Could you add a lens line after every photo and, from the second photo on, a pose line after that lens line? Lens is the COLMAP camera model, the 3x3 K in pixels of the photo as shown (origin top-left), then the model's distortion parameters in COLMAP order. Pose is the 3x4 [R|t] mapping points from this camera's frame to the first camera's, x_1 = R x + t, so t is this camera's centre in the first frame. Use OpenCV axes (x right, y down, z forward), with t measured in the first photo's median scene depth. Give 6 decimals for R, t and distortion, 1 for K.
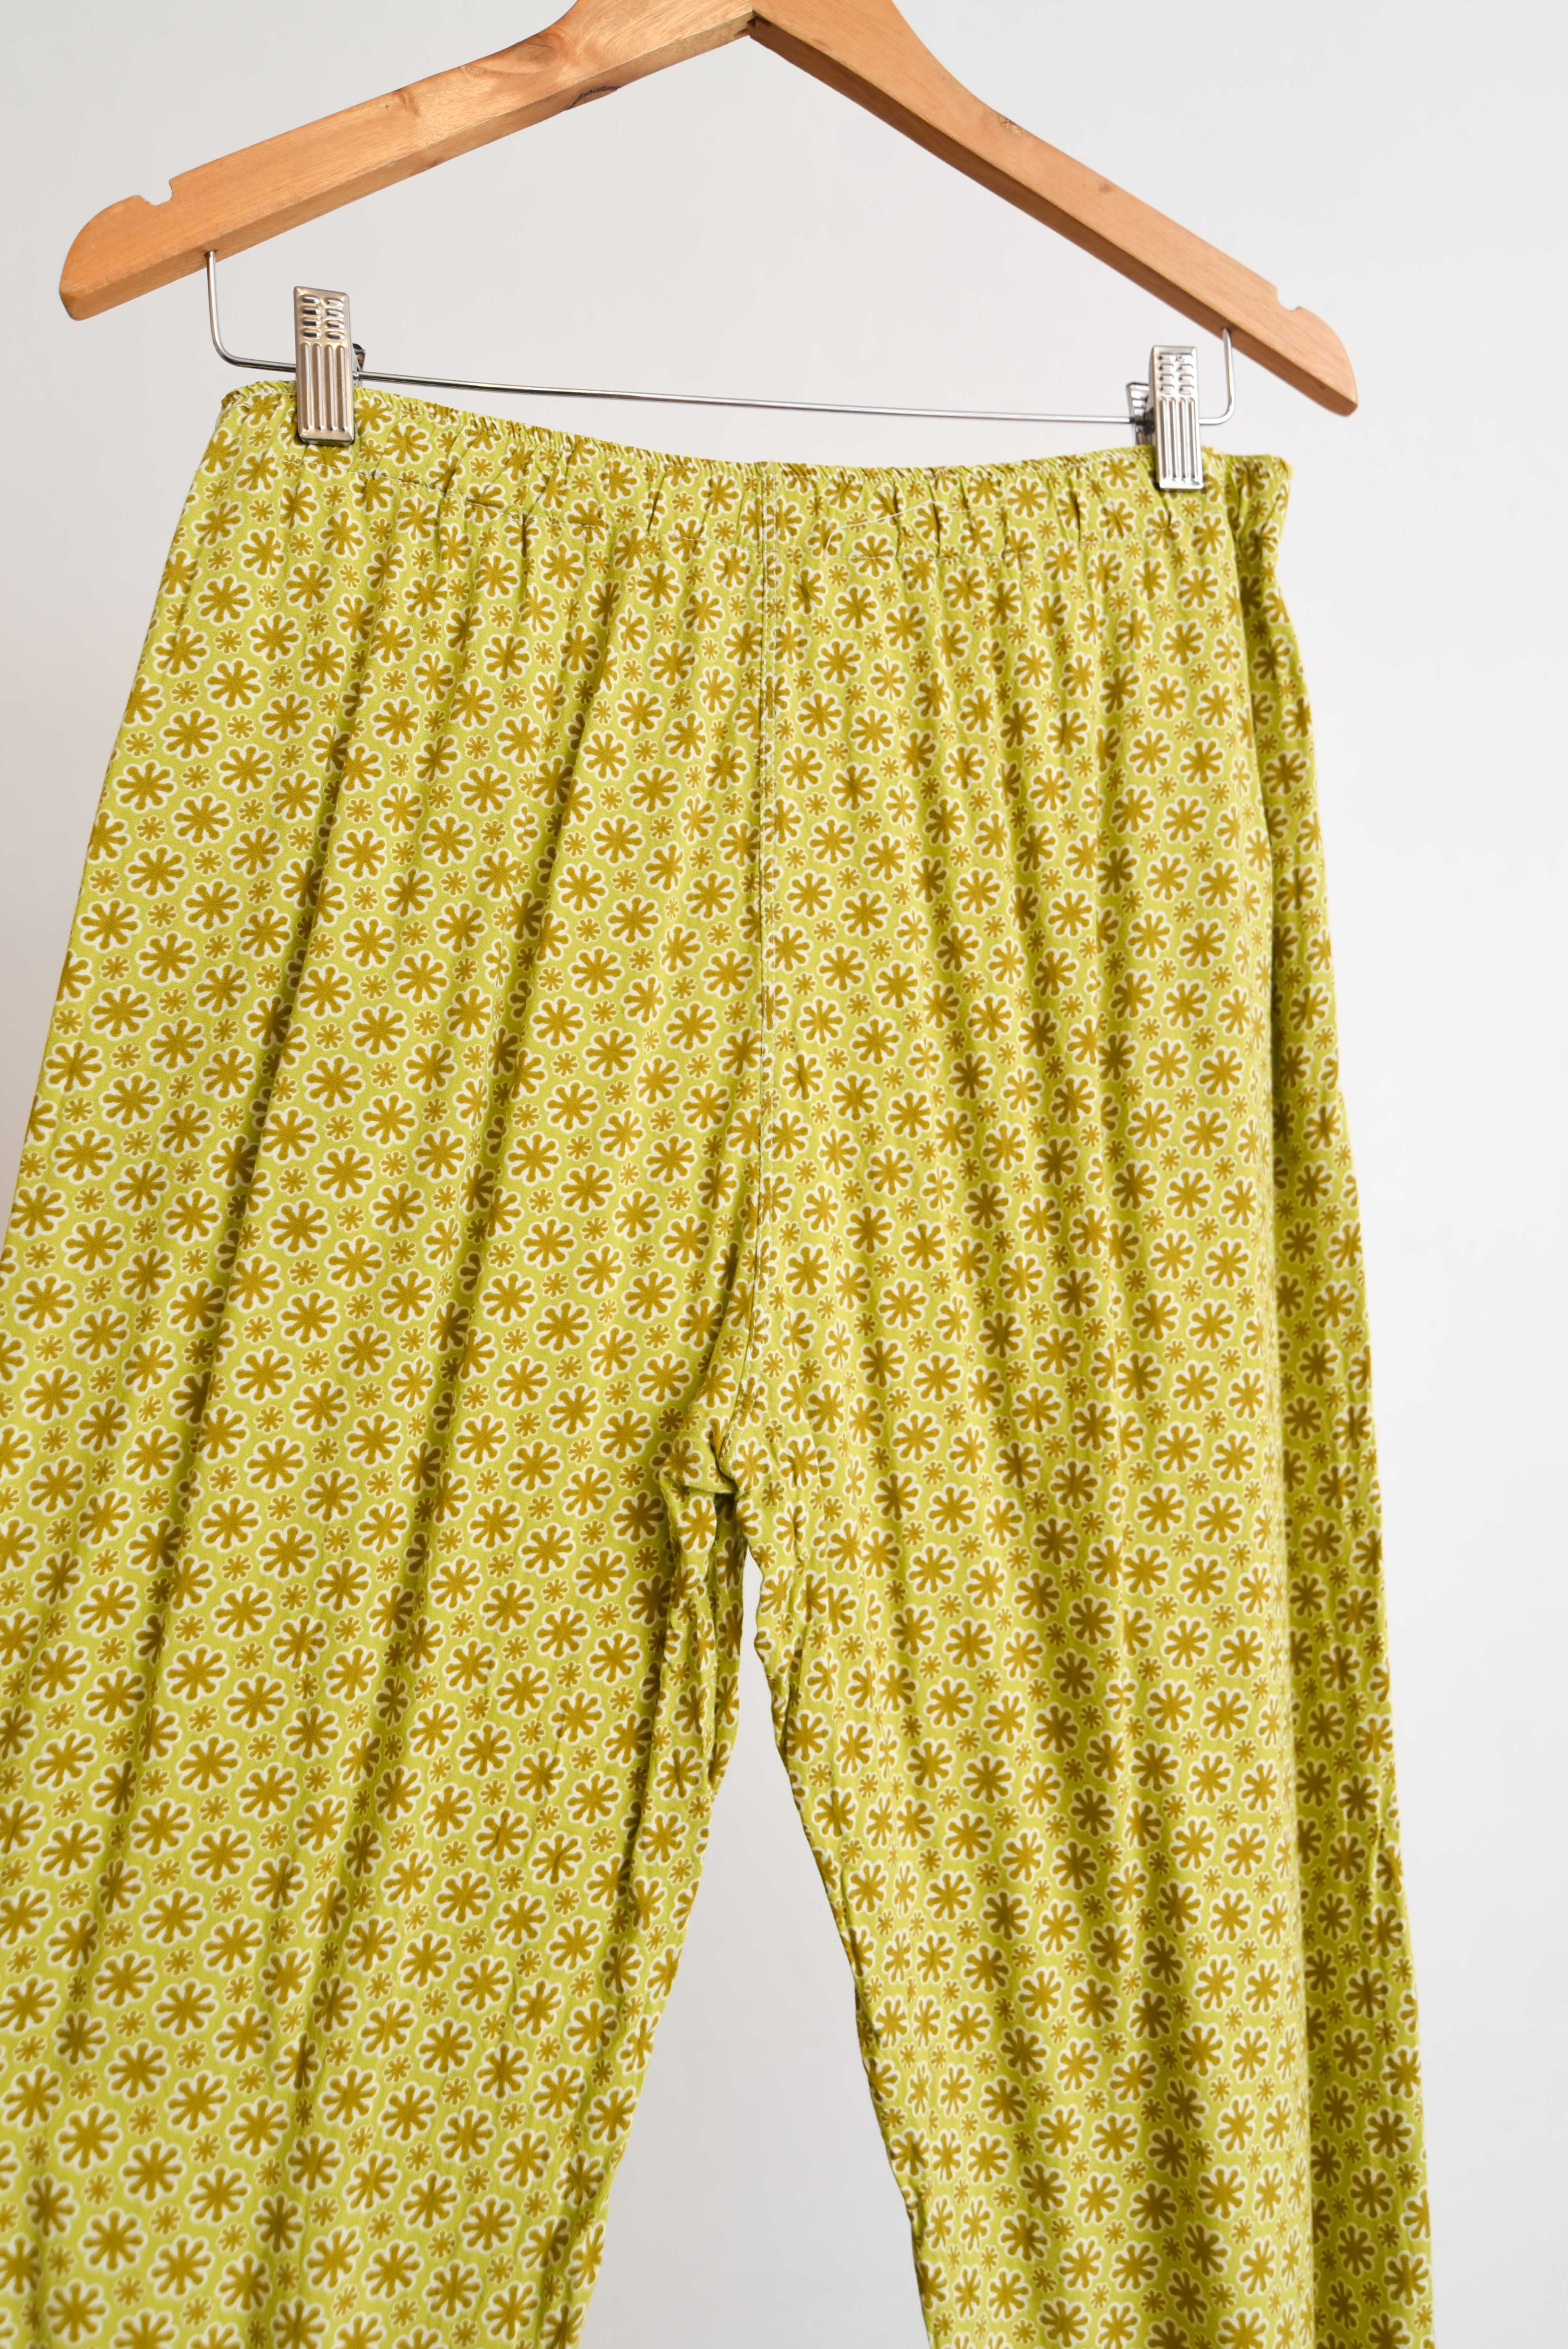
lens RADIAL K [[1547.3, 0, 783.8], [0, 1547.3, 1174.4], [0, 0, 1]] dist [-0.048732, 0.002695]
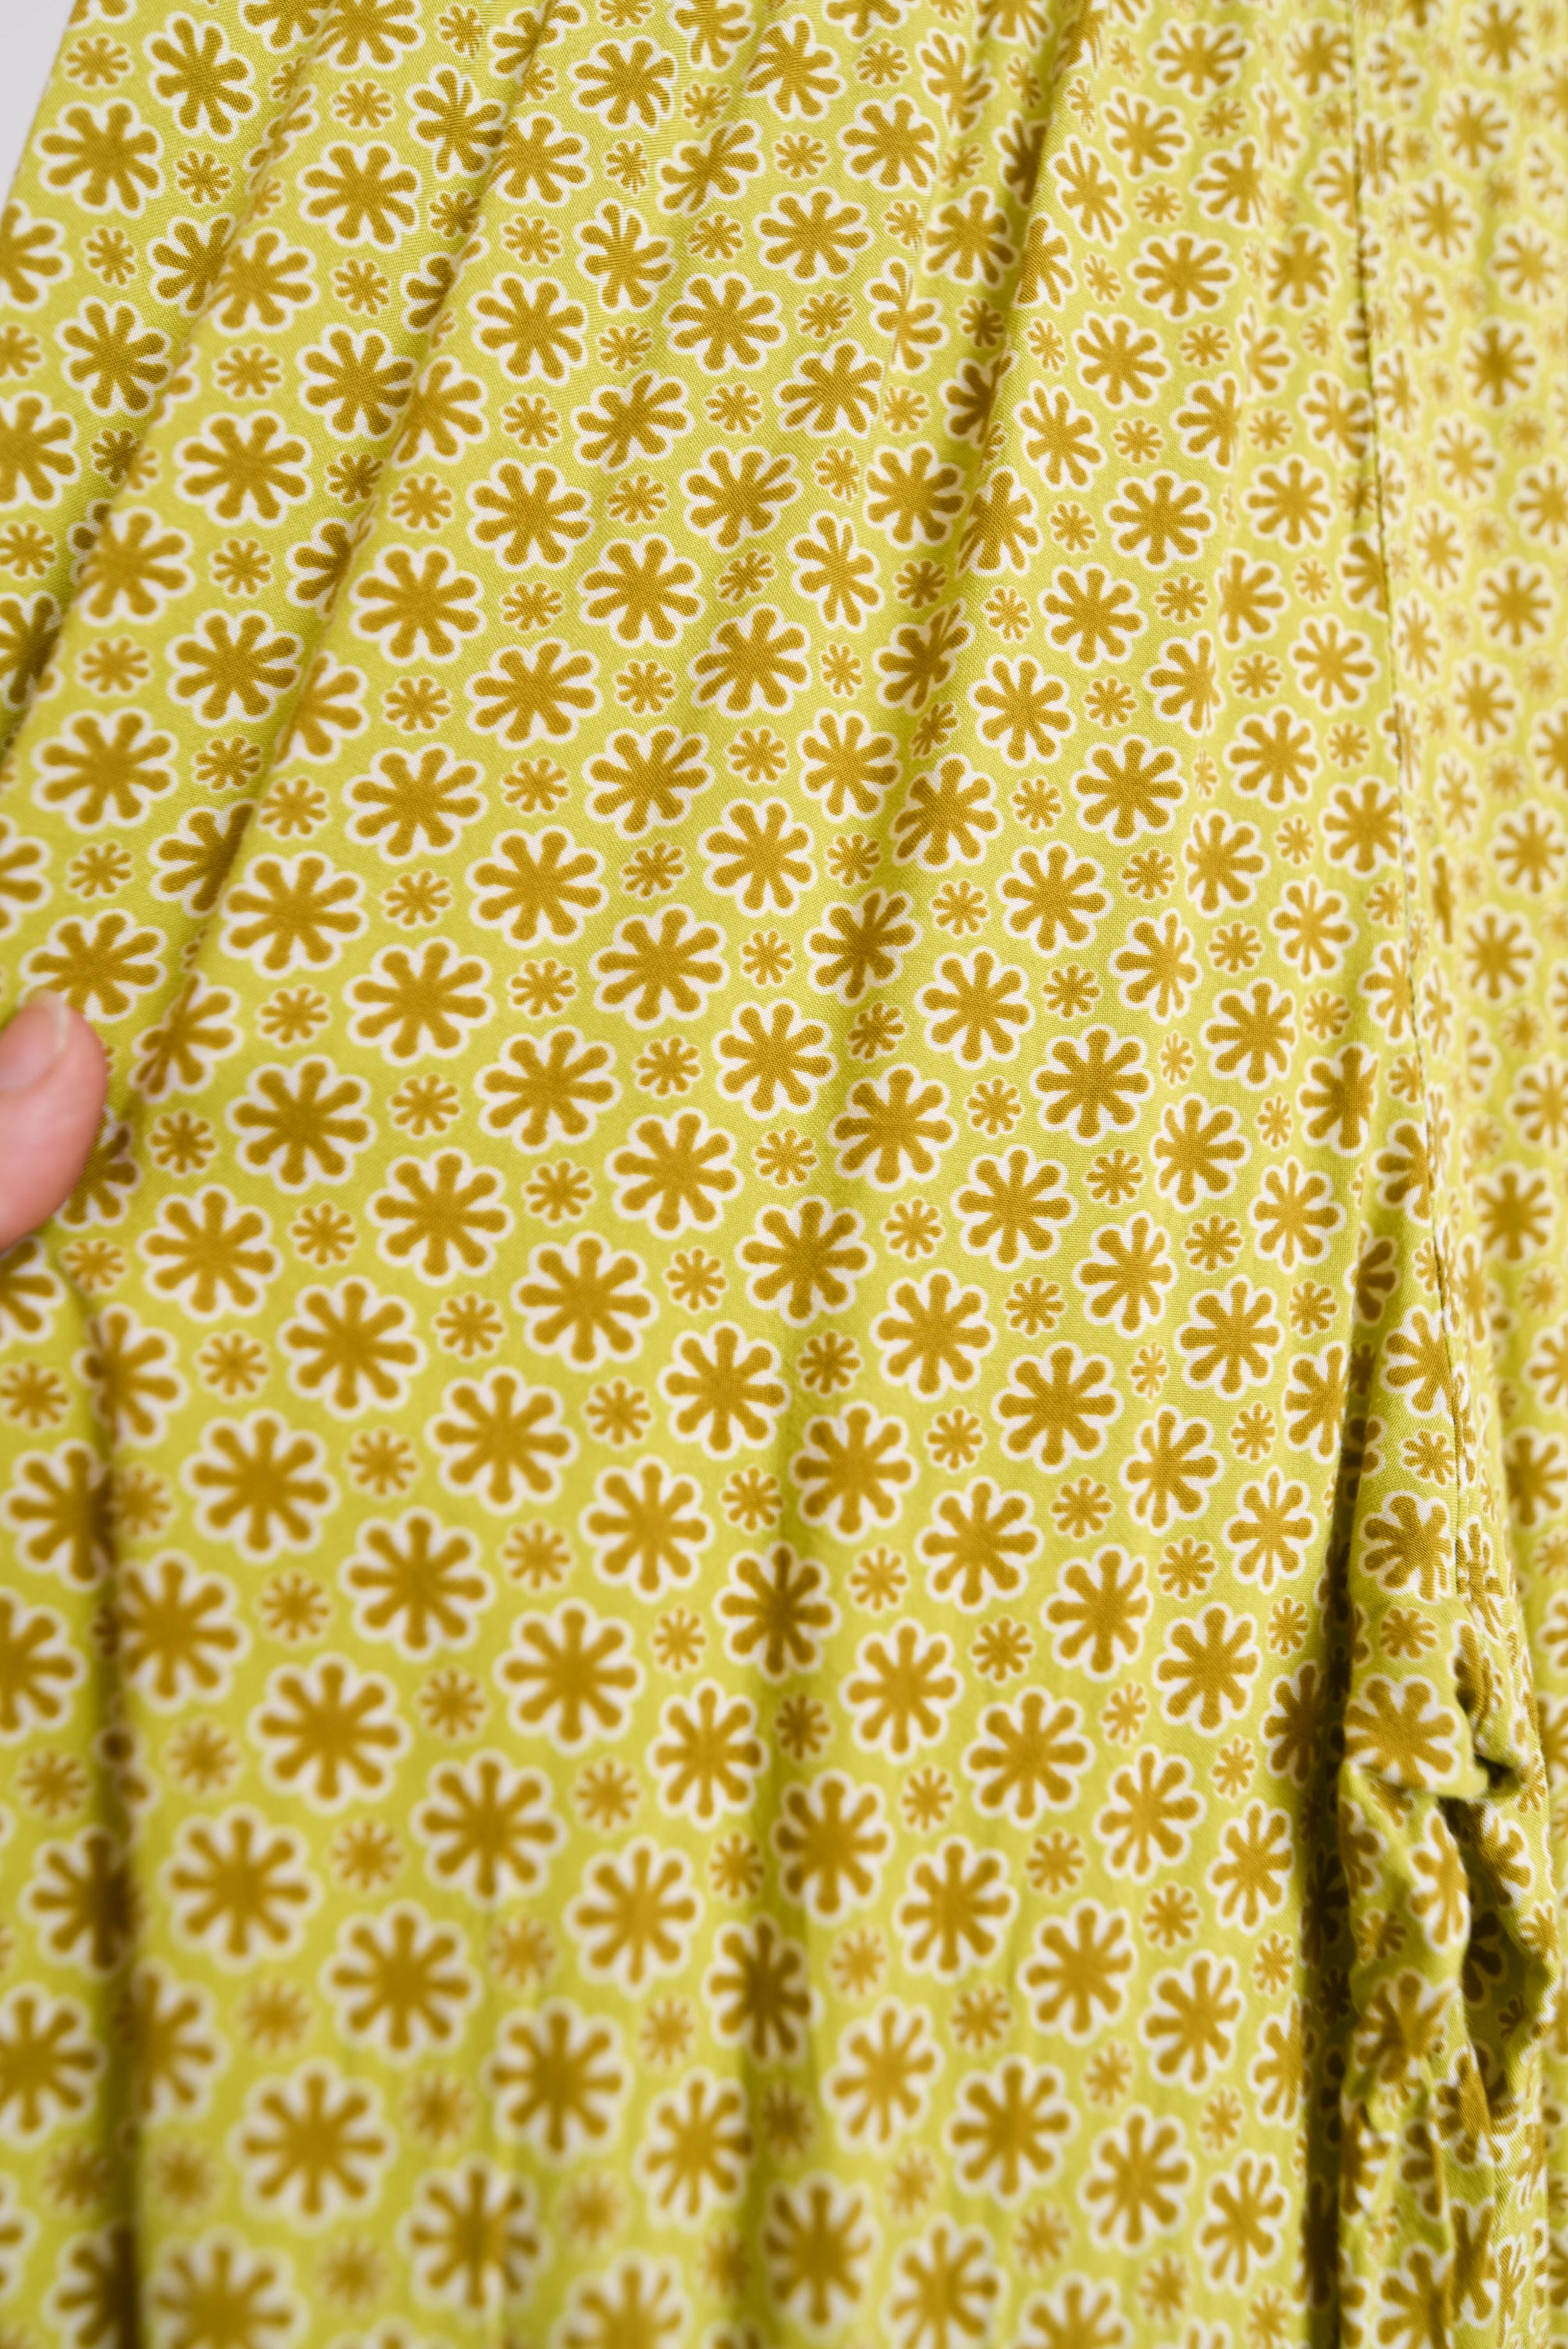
lens RADIAL K [[1547.3, 0, 783.8], [0, 1547.3, 1174.4], [0, 0, 1]] dist [-0.048732, 0.002695]
pose [[0.977756, 0.052259, 0.203132, -0.285650], [-0.046205, 0.998338, -0.034434, 0.050799], [-0.204594, 0.024282, 0.978546, 0.571071]]
